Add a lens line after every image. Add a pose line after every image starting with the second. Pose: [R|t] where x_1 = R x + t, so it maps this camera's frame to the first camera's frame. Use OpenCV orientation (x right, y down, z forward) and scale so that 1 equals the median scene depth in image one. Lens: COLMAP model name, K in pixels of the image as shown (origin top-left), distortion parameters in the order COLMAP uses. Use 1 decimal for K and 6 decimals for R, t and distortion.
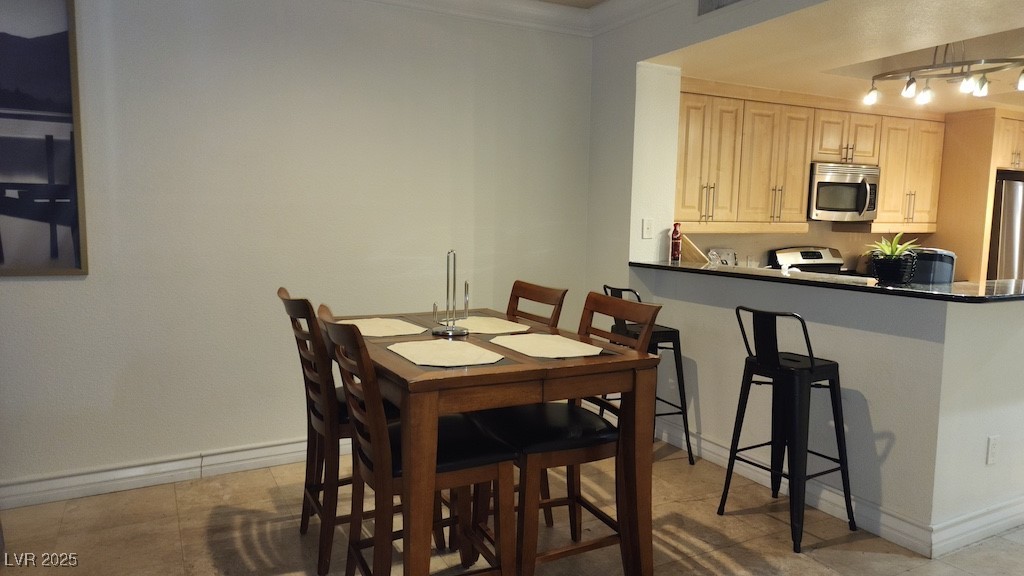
lens RADIAL K [[677.4, 0, 513.5], [0, 677.4, 292.0], [0, 0, 1]] dist [0.090128, -0.071004]
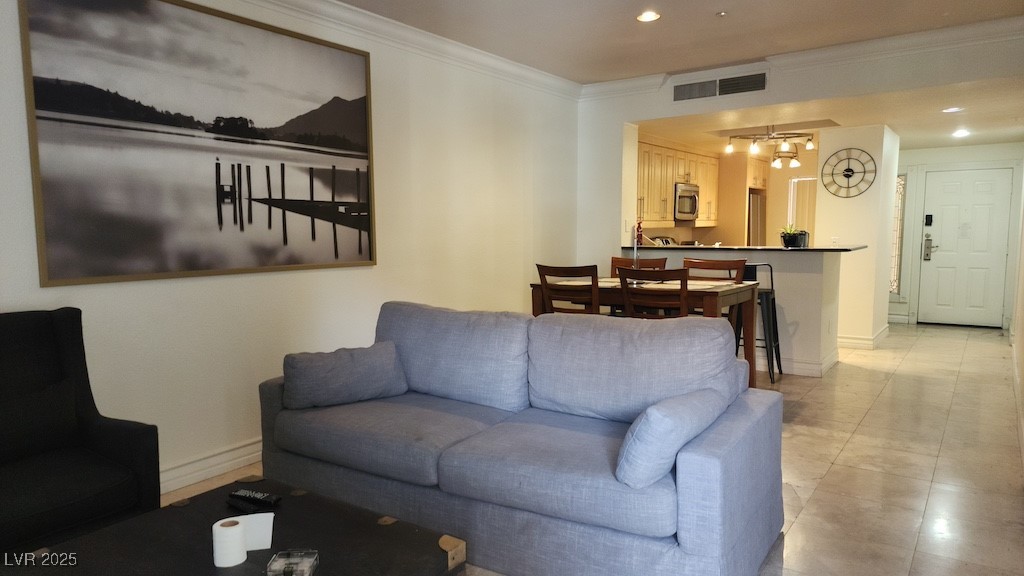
lens RADIAL K [[692.1, 0, 498.6], [0, 692.1, 292.8], [0, 0, 1]] dist [0.095219, -0.078736]
pose [[0.892415, -0.064992, 0.446511, -0.694581], [0.069979, 0.997534, 0.005332, 0.029351], [-0.445756, 0.026489, 0.894762, -0.270976]]
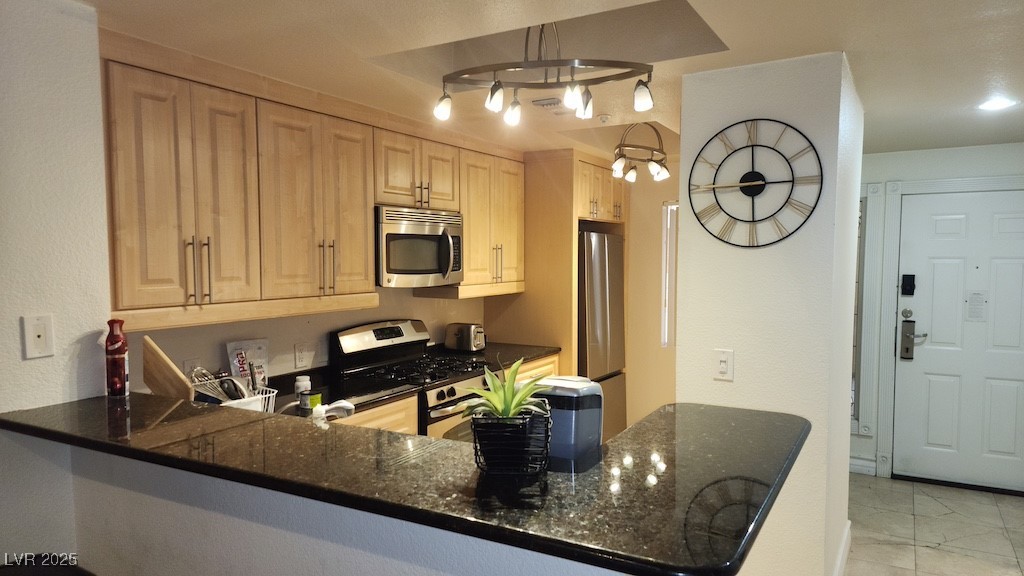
lens RADIAL K [[677.4, 0, 513.5], [0, 677.4, 292.0], [0, 0, 1]] dist [0.090128, -0.071004]
pose [[0.846130, -0.045135, 0.531062, 0.190863], [0.072138, 0.996937, -0.030206, -0.074035], [-0.528072, 0.063868, 0.846794, 0.369944]]
